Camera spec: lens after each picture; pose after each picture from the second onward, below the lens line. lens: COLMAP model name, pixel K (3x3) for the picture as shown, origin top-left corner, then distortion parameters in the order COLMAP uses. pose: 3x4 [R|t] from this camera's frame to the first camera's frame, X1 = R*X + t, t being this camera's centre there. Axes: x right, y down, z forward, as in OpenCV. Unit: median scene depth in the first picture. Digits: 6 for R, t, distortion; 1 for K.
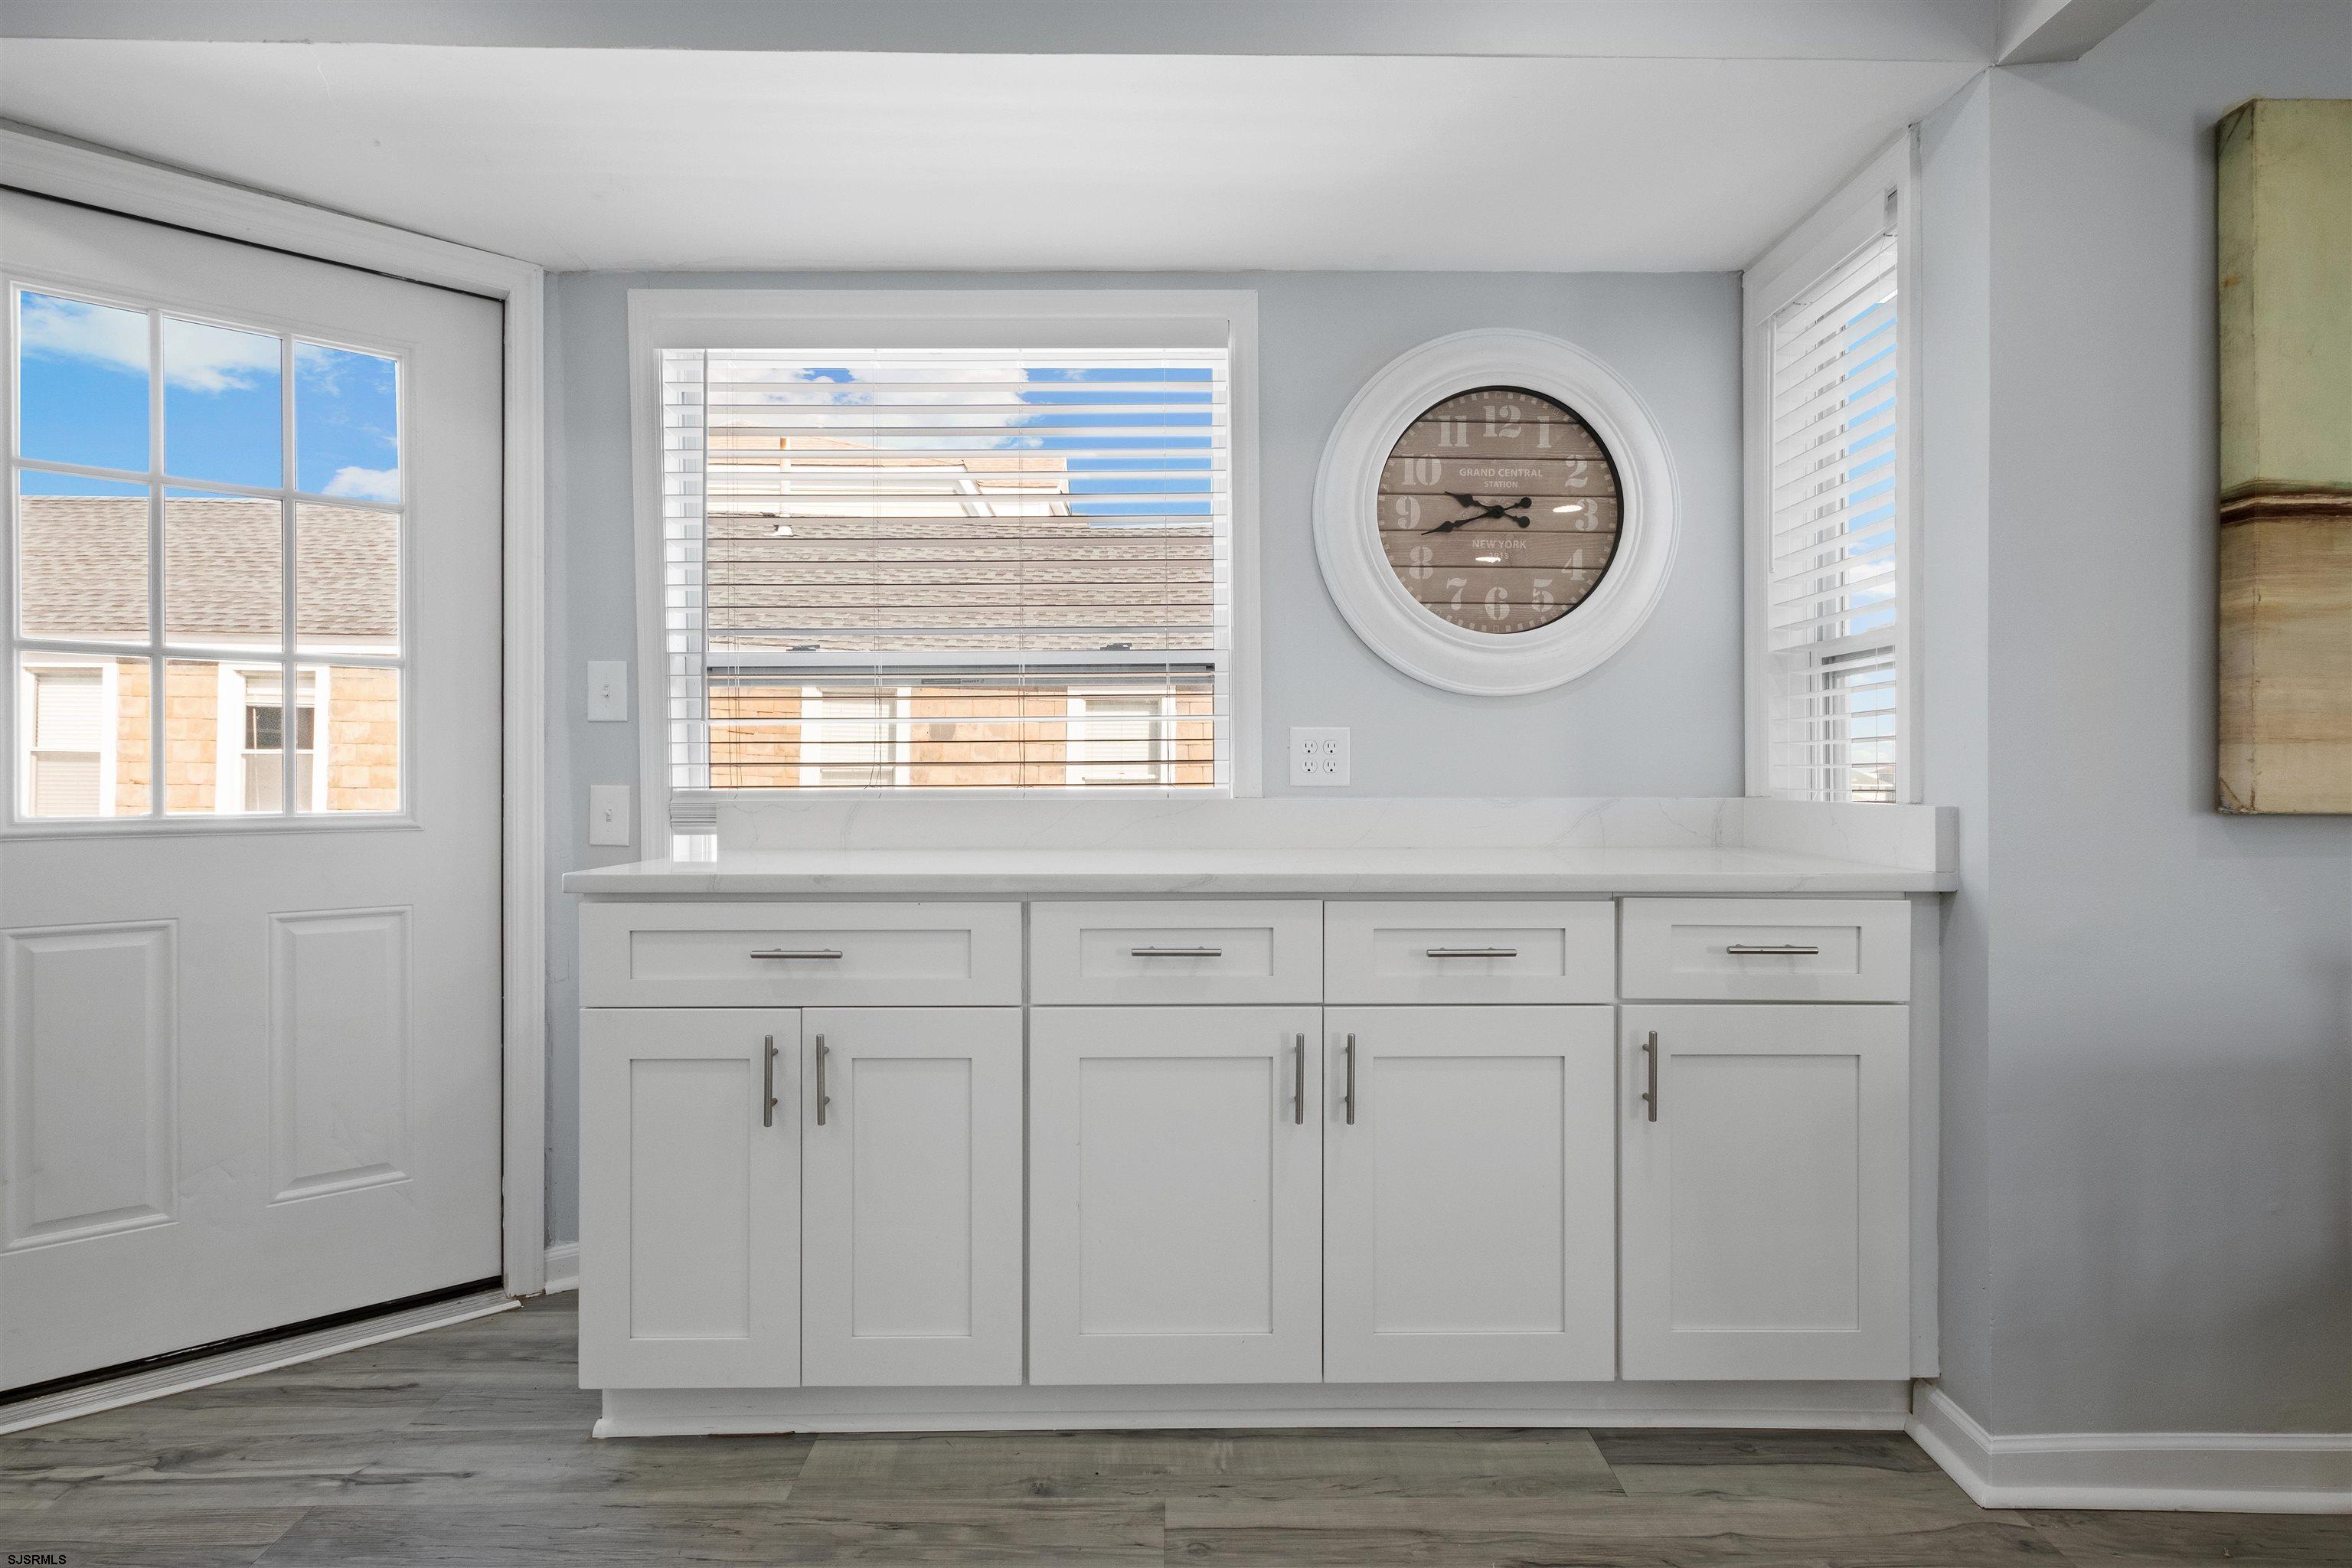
lens RADIAL K [[1159.5, 0, 1179.8], [0, 1159.5, 761.9], [0, 0, 1]] dist [-0.000367, 0.001099]
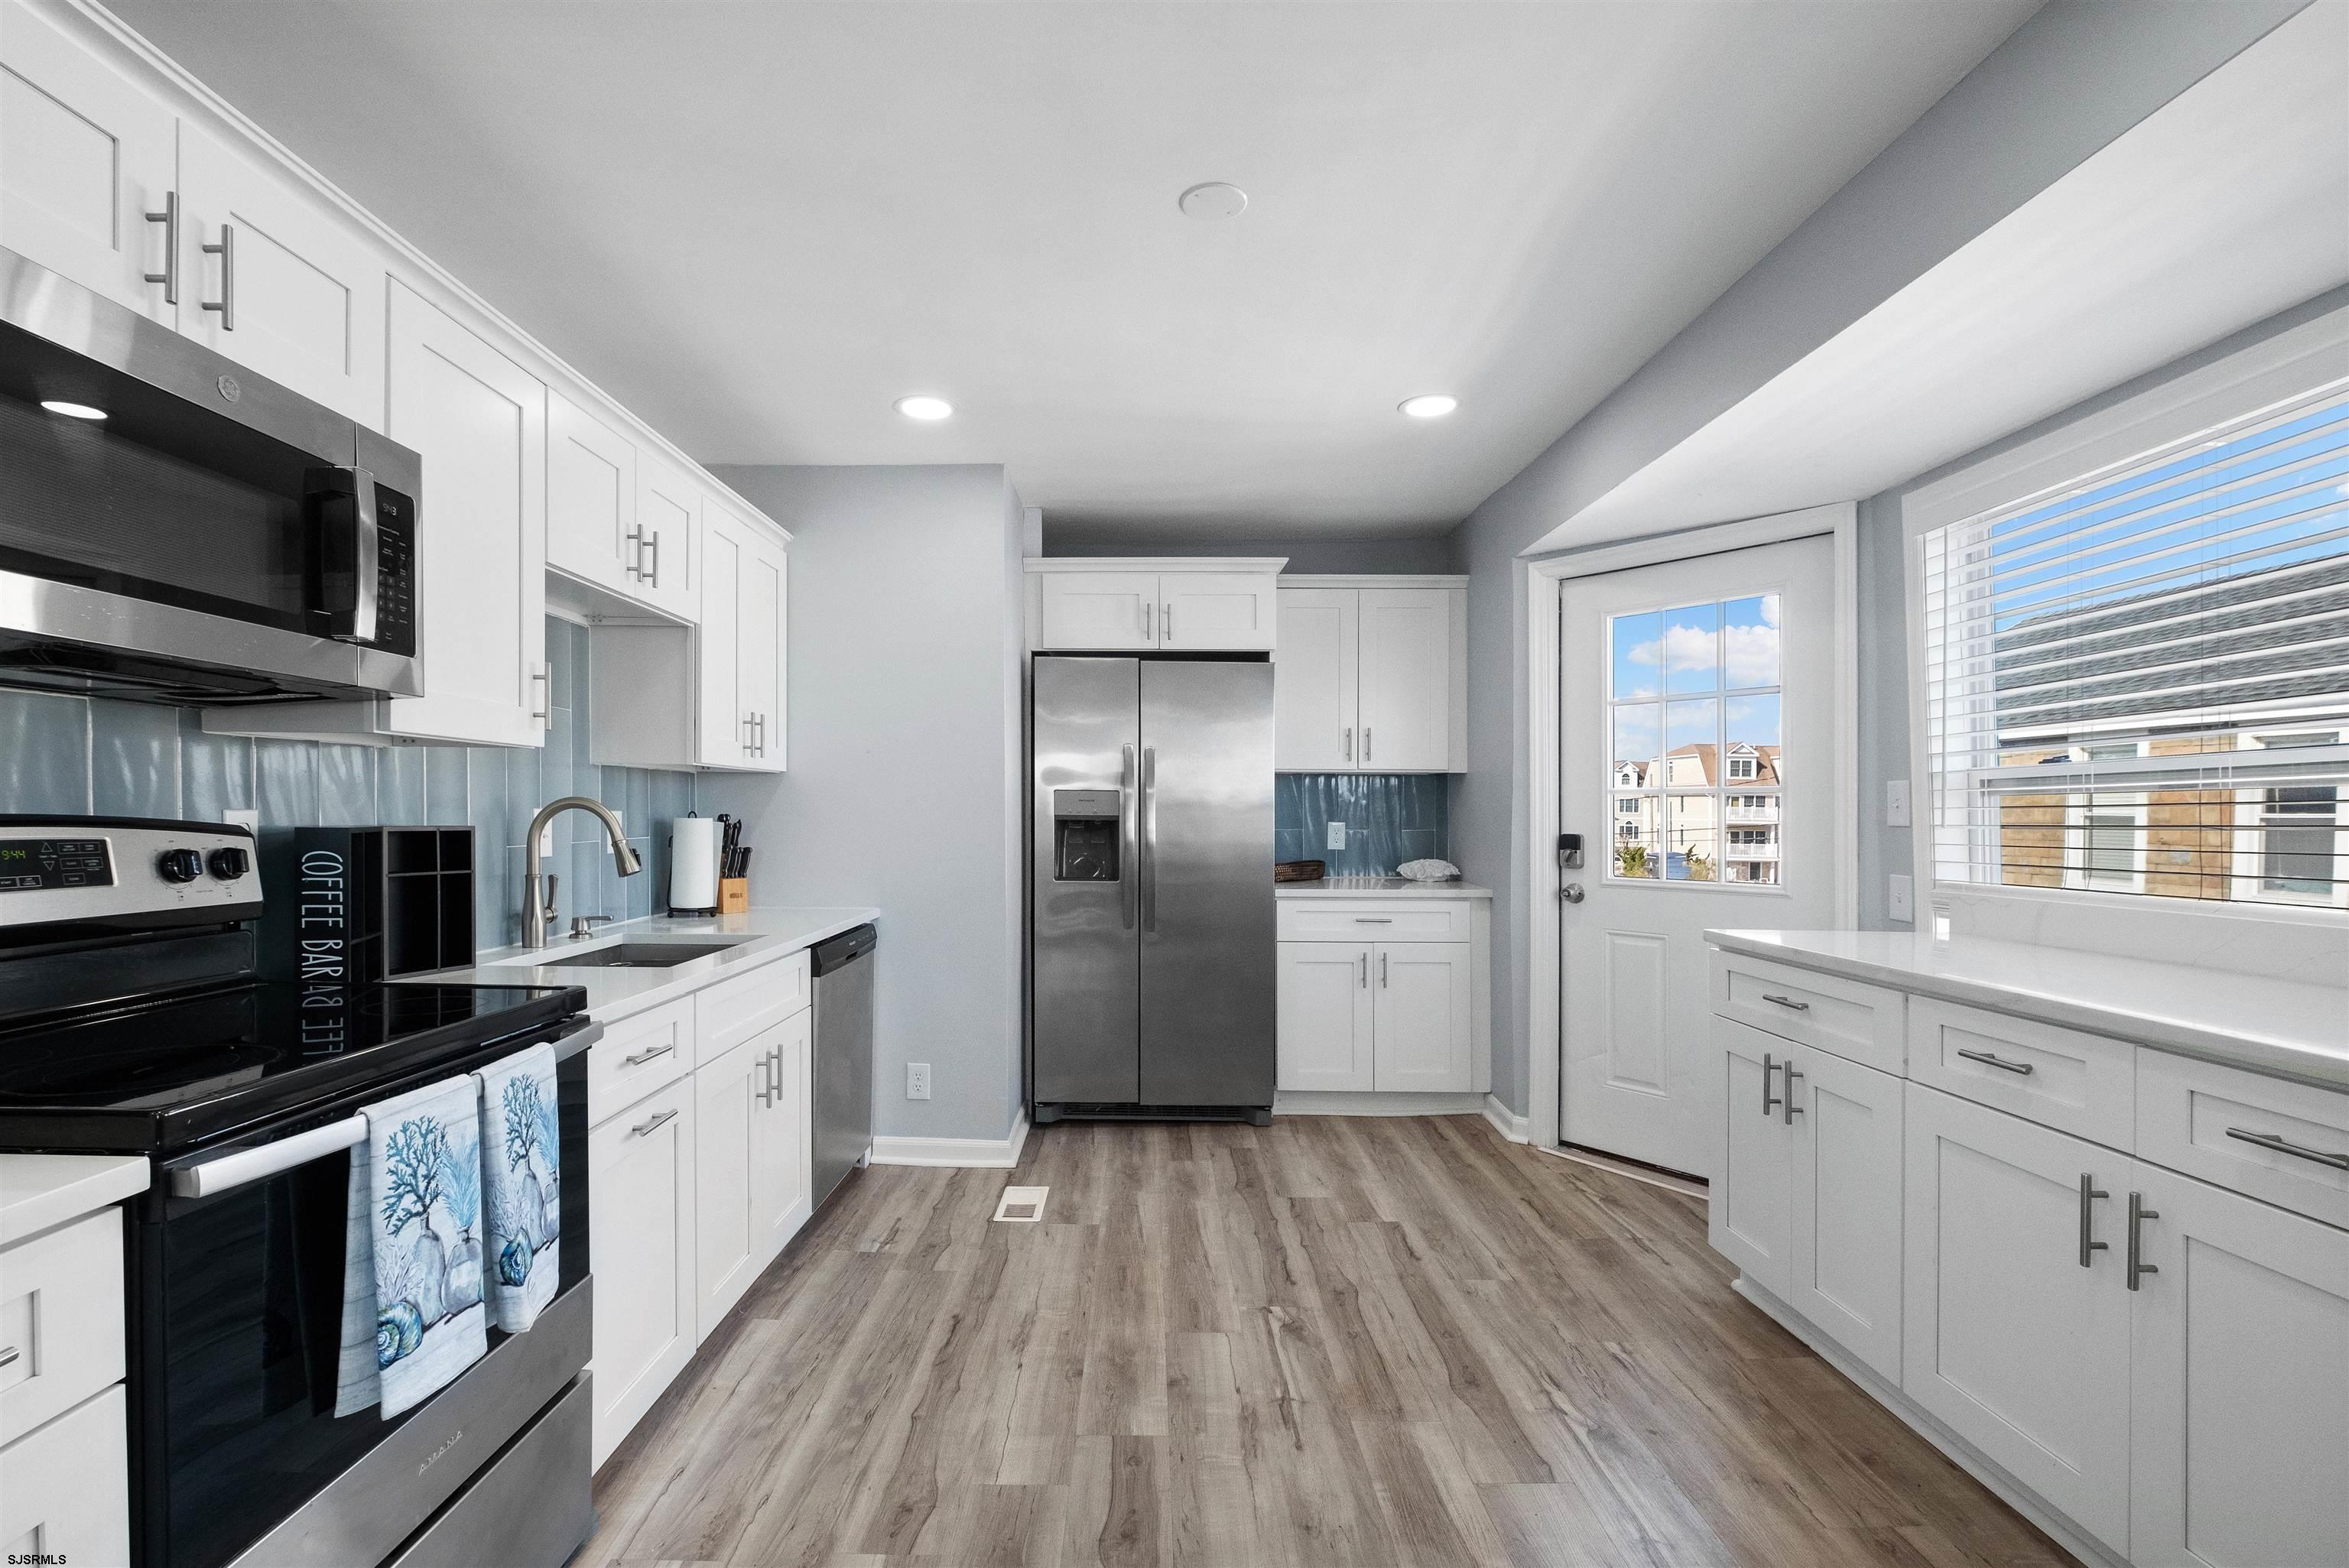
lens RADIAL K [[1060.8, 0, 1171.3], [0, 1060.8, 824.1], [0, 0, 1]] dist [-0.000273, 0.000063]
pose [[0.016688, 0.008479, -0.999825, 0.936166], [-0.002433, 0.999961, 0.008439, -0.061665], [0.999858, 0.002291, 0.016708, 0.209444]]
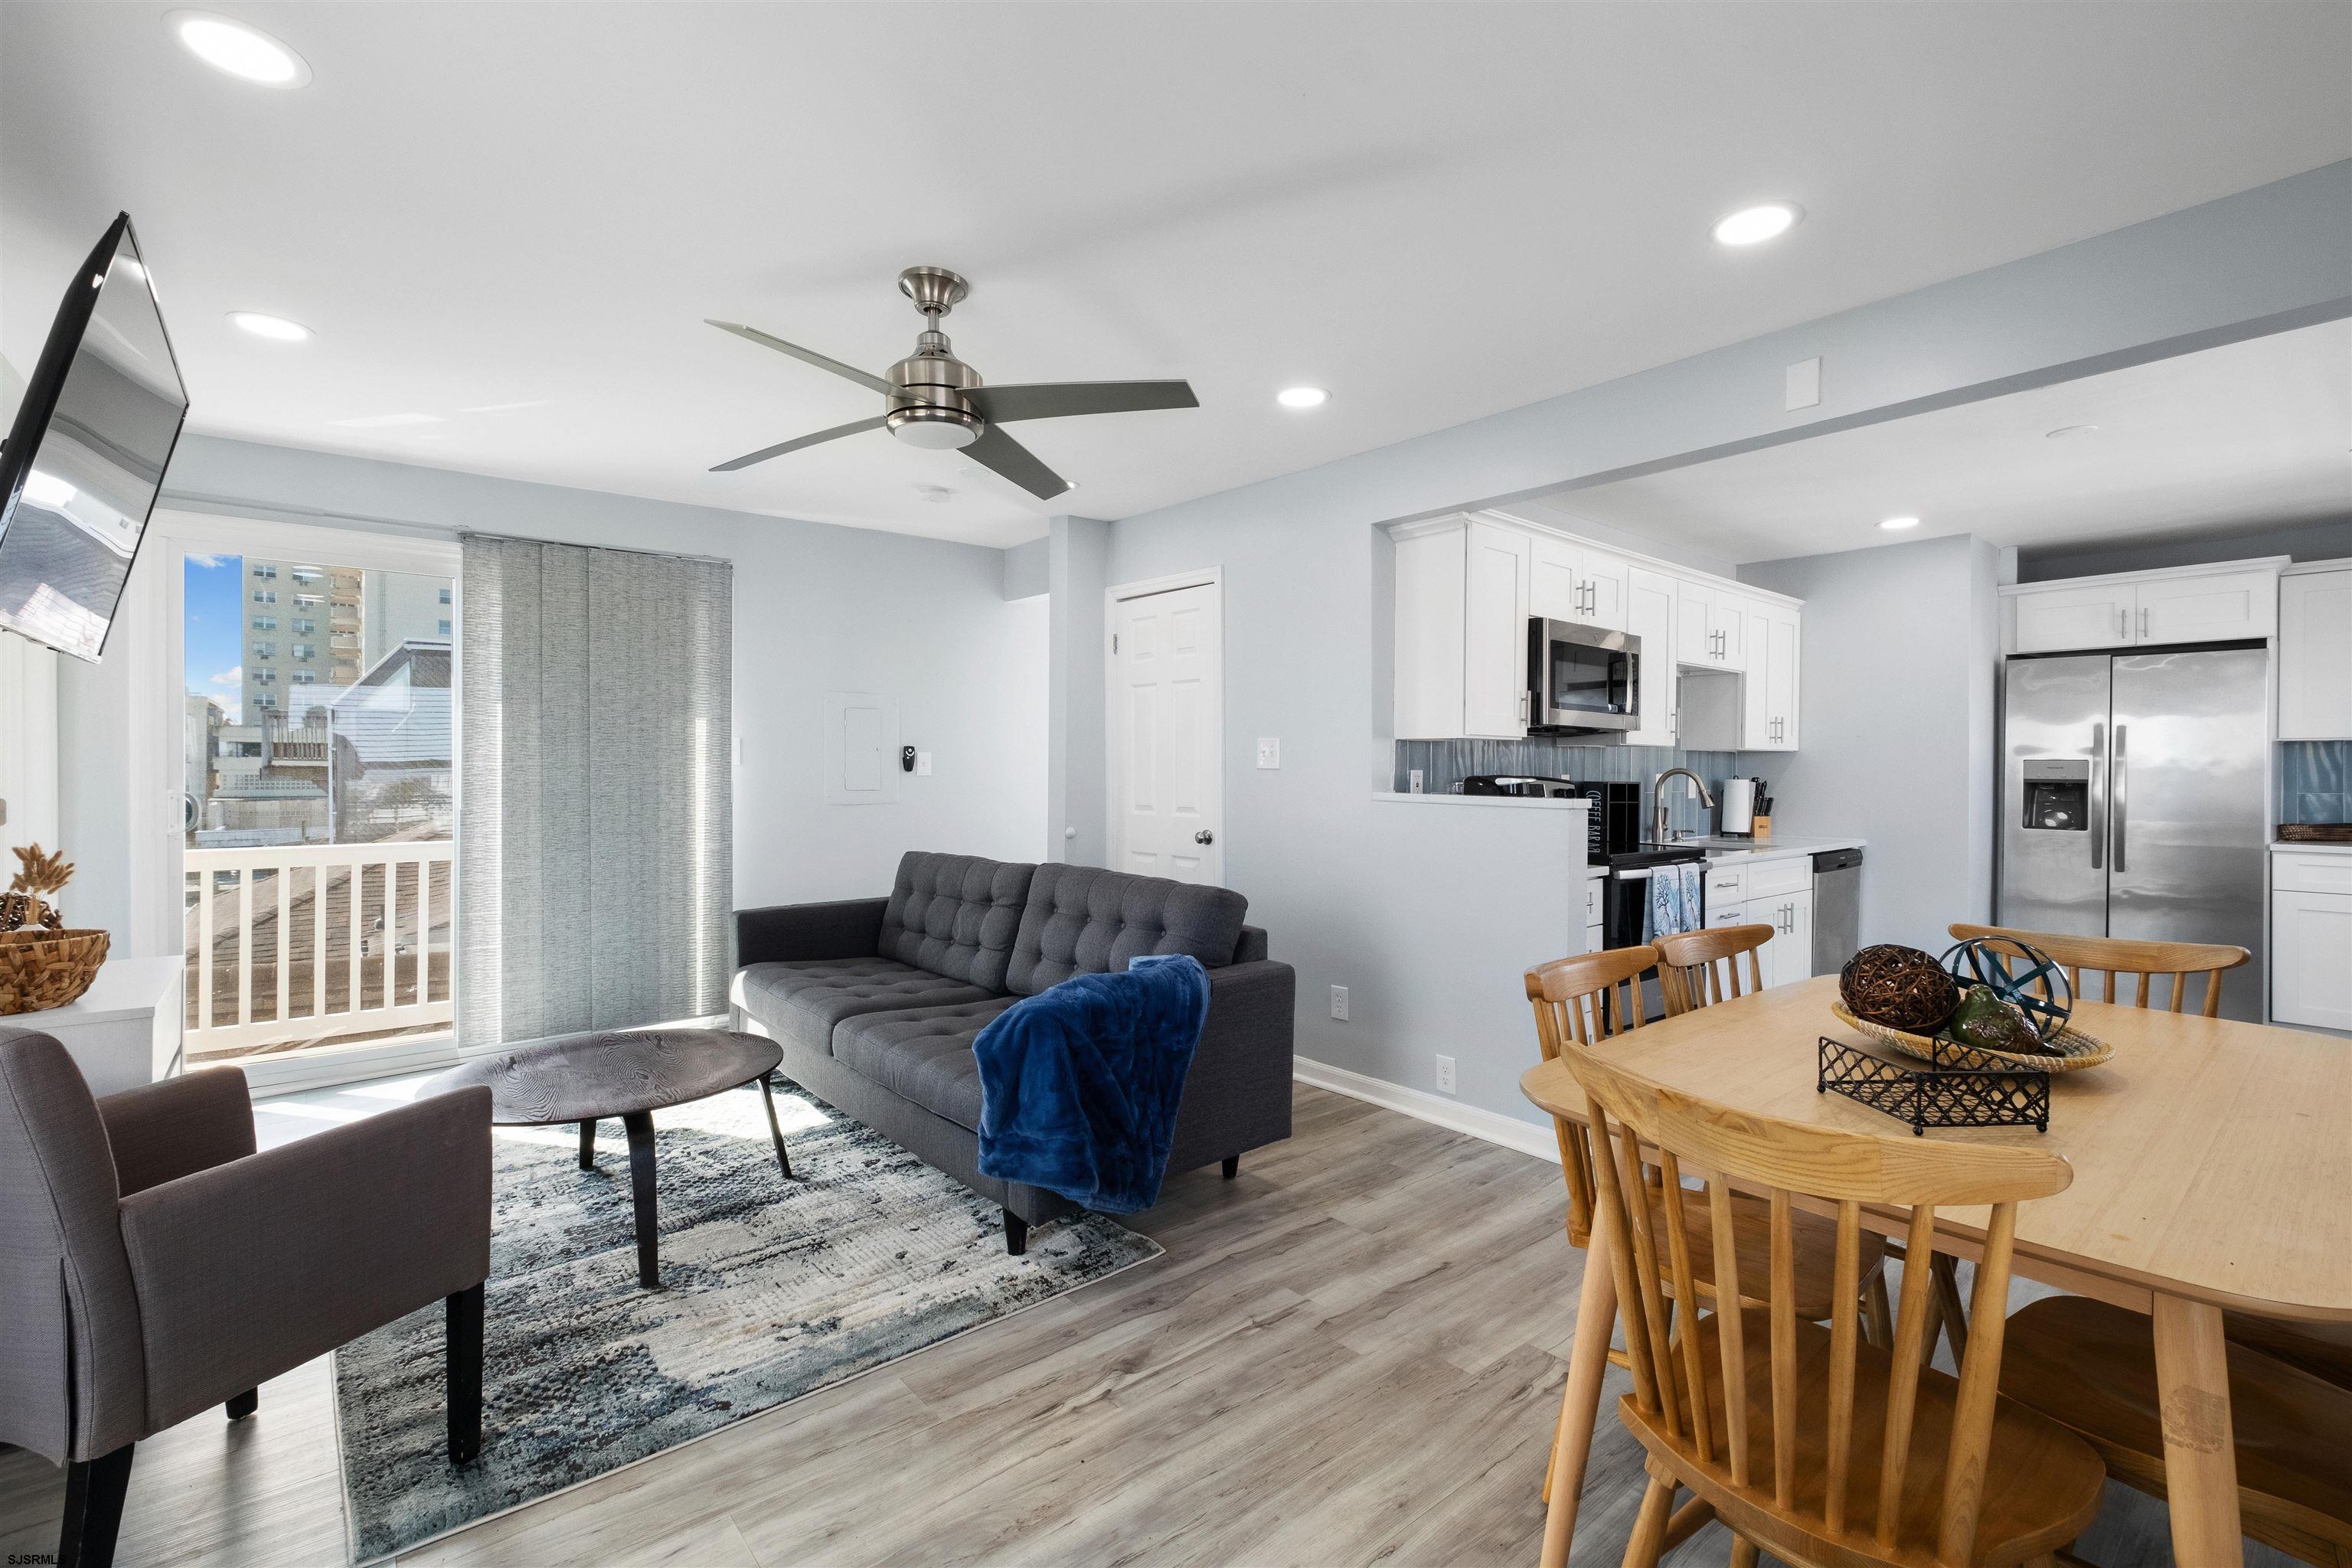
lens RADIAL K [[1035.4, 0, 1127.3], [0, 1035.4, 790.5], [0, 0, 1]] dist [-0.000042, -0.000145]
pose [[-0.786092, 0.005147, -0.618089, 2.128987], [-0.004511, 0.999891, 0.014064, -0.057761], [0.618094, 0.013843, -0.785983, 0.614963]]
